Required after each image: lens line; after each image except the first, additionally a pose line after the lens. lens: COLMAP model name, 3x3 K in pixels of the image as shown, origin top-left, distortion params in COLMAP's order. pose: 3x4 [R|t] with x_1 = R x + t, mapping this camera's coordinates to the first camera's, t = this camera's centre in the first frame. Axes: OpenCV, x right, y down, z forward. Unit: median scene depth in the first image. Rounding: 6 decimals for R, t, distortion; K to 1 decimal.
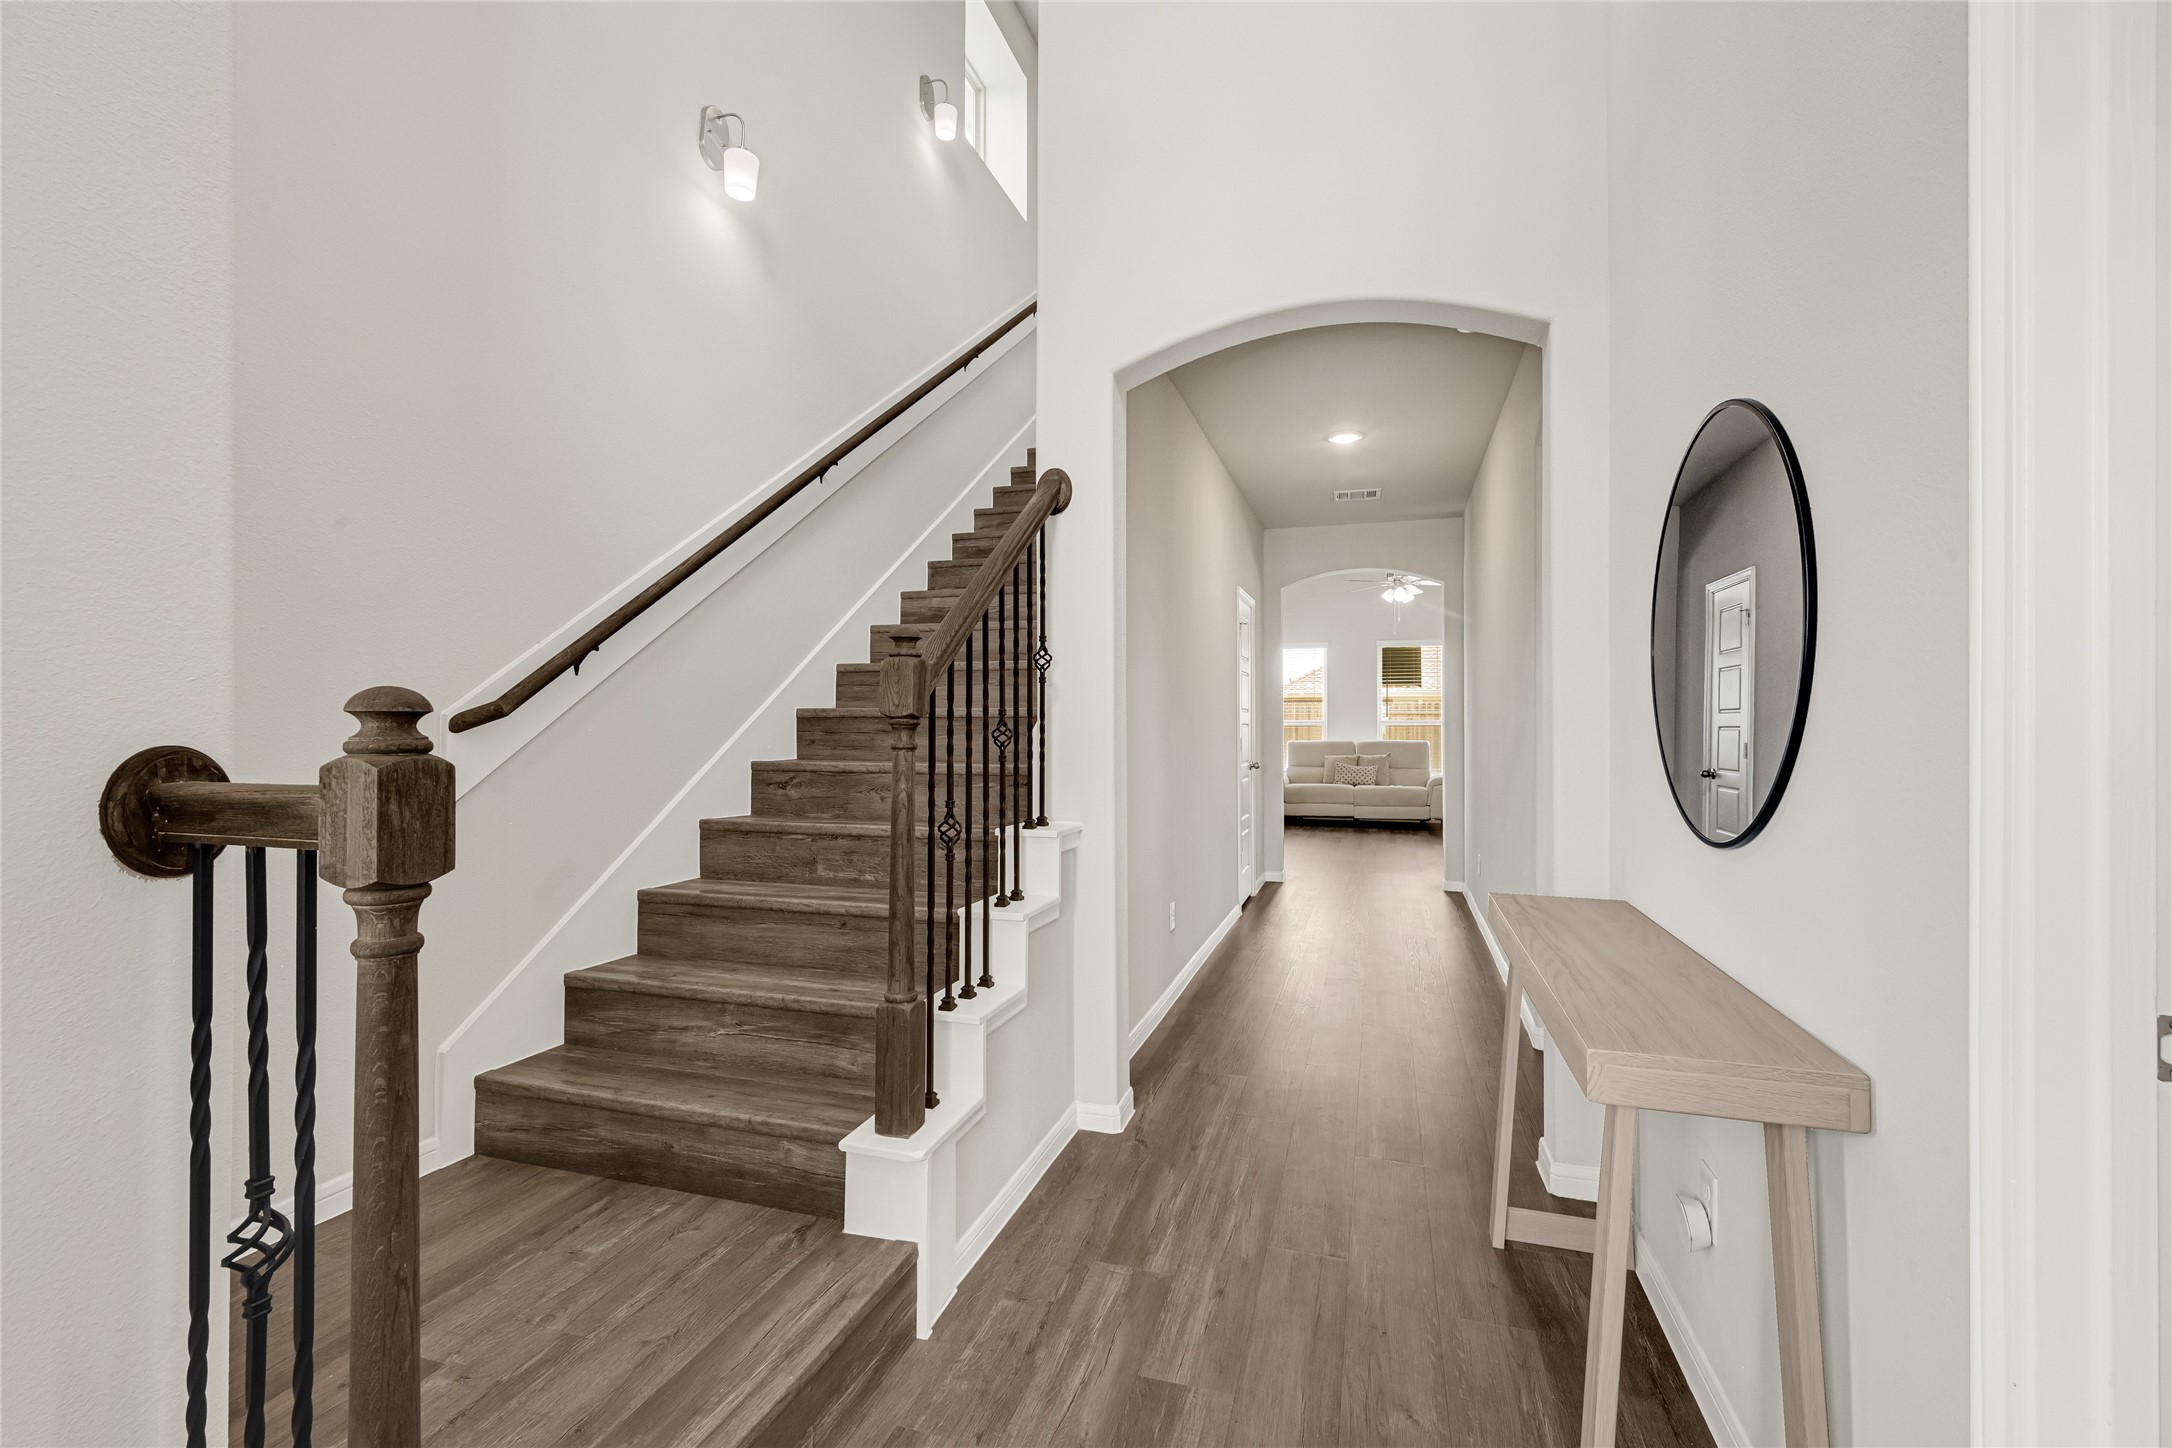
lens RADIAL K [[883.8, 0, 1086.0], [0, 883.8, 724.0], [0, 0, 1]] dist [0.000013, 0.000046]
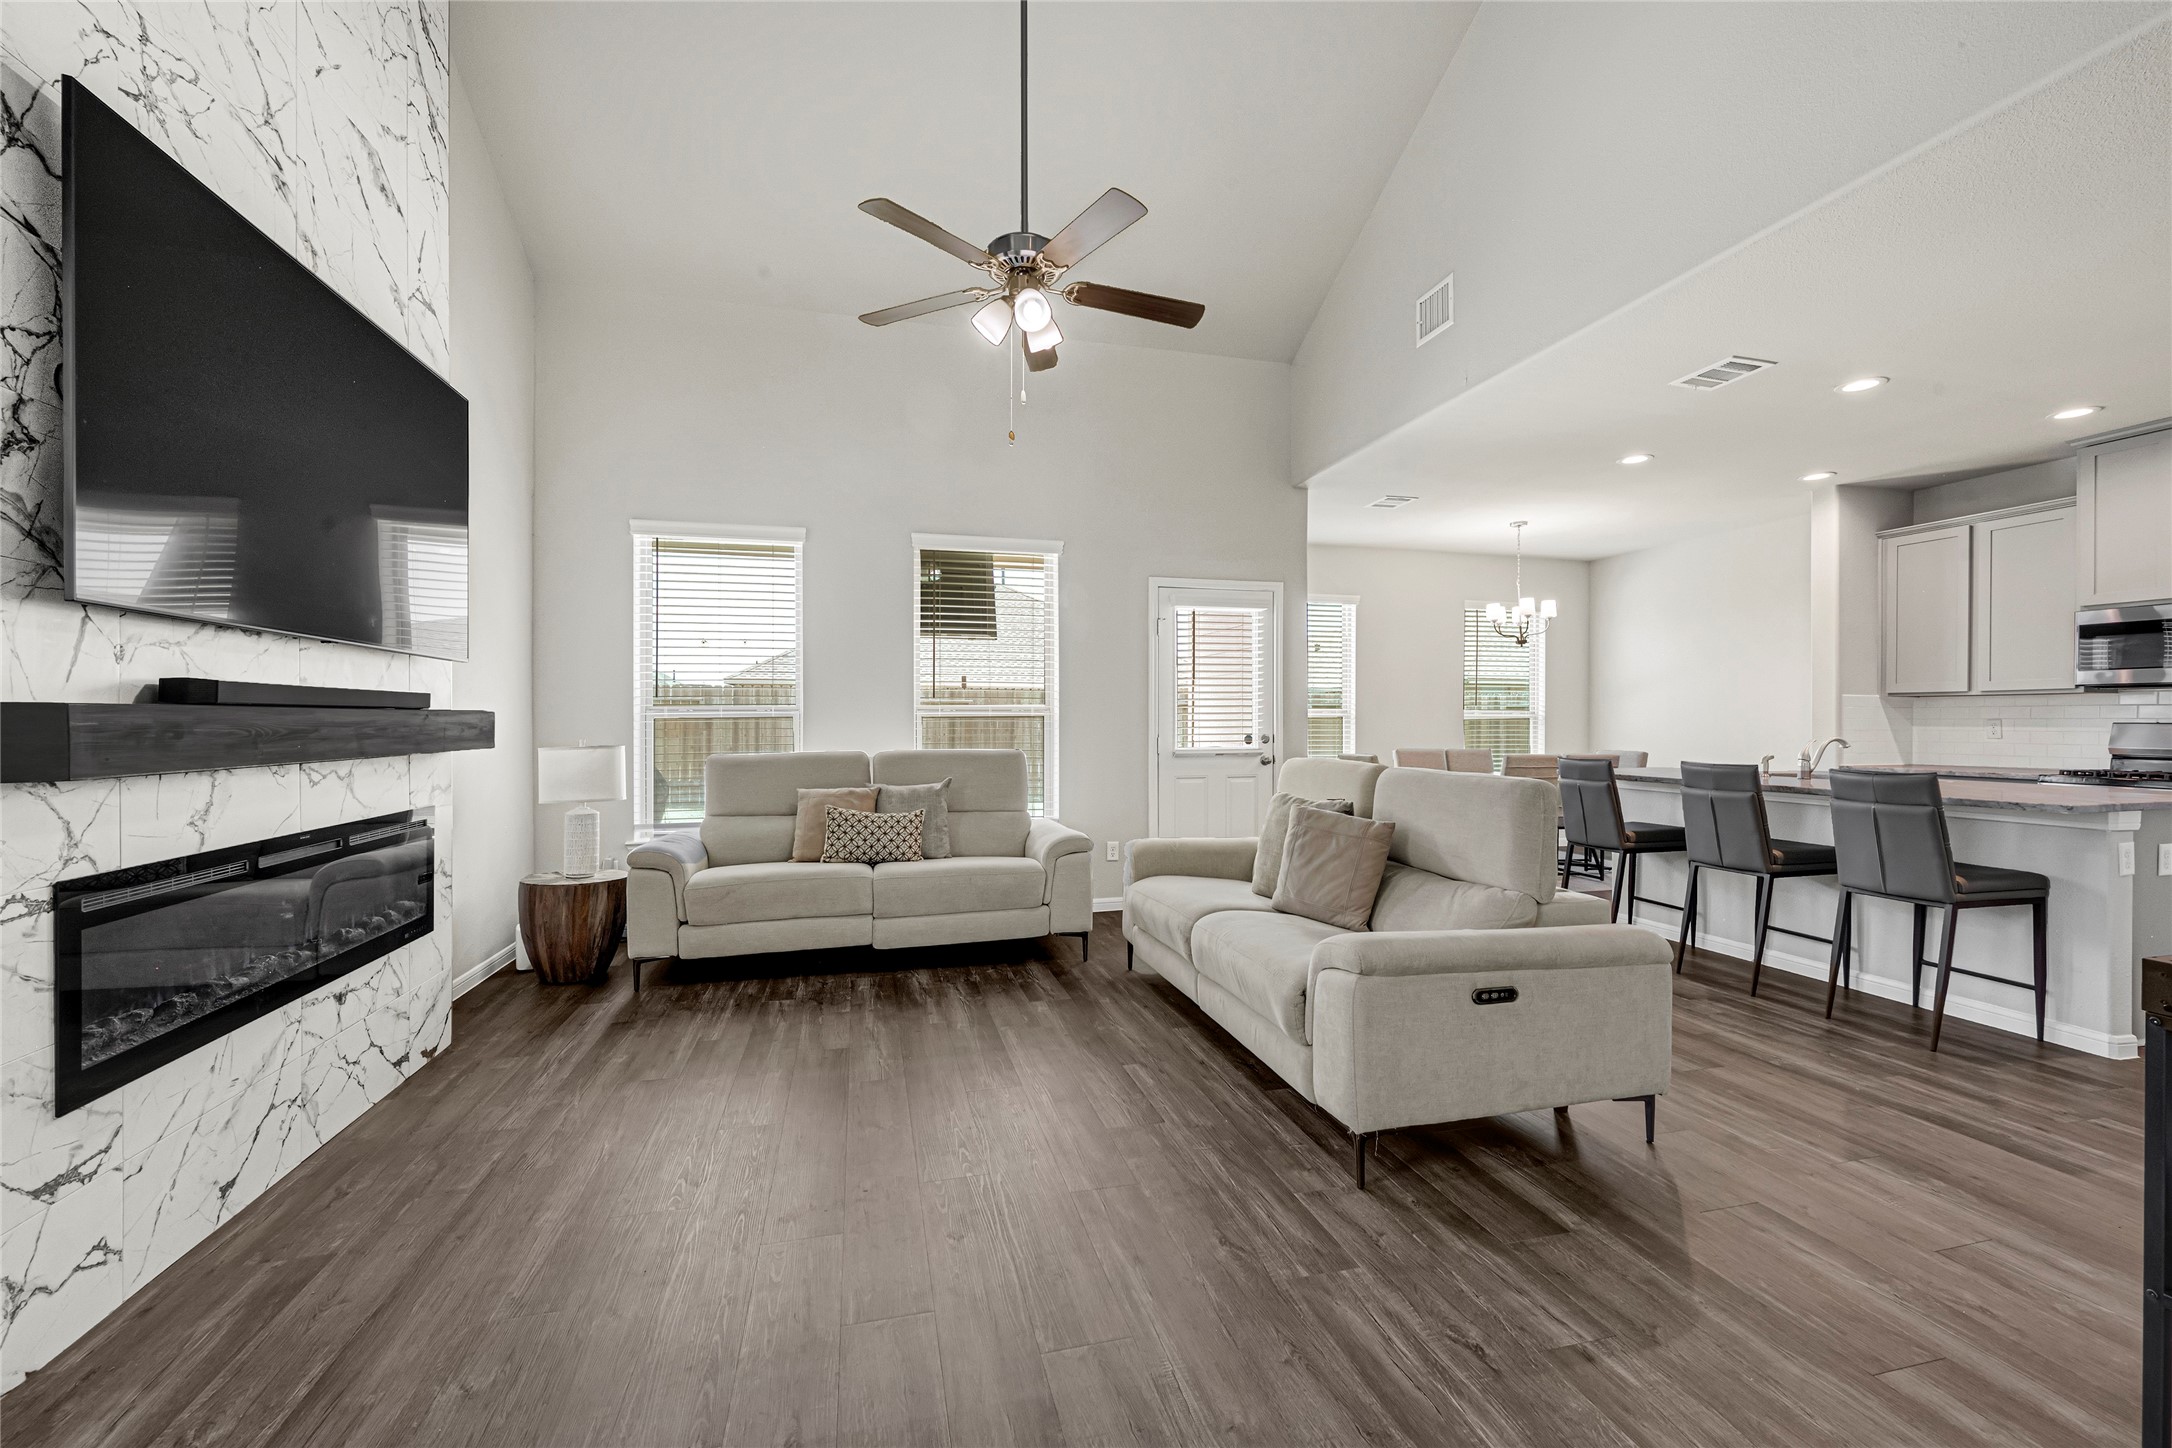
lens RADIAL K [[883.8, 0, 1086.0], [0, 883.8, 724.0], [0, 0, 1]] dist [0.000013, 0.000046]
pose [[0.837190, 0.008187, 0.546851, 0.150520], [-0.012418, 0.999915, 0.004042, 0.001877], [-0.546771, -0.010175, 0.837220, 0.562023]]
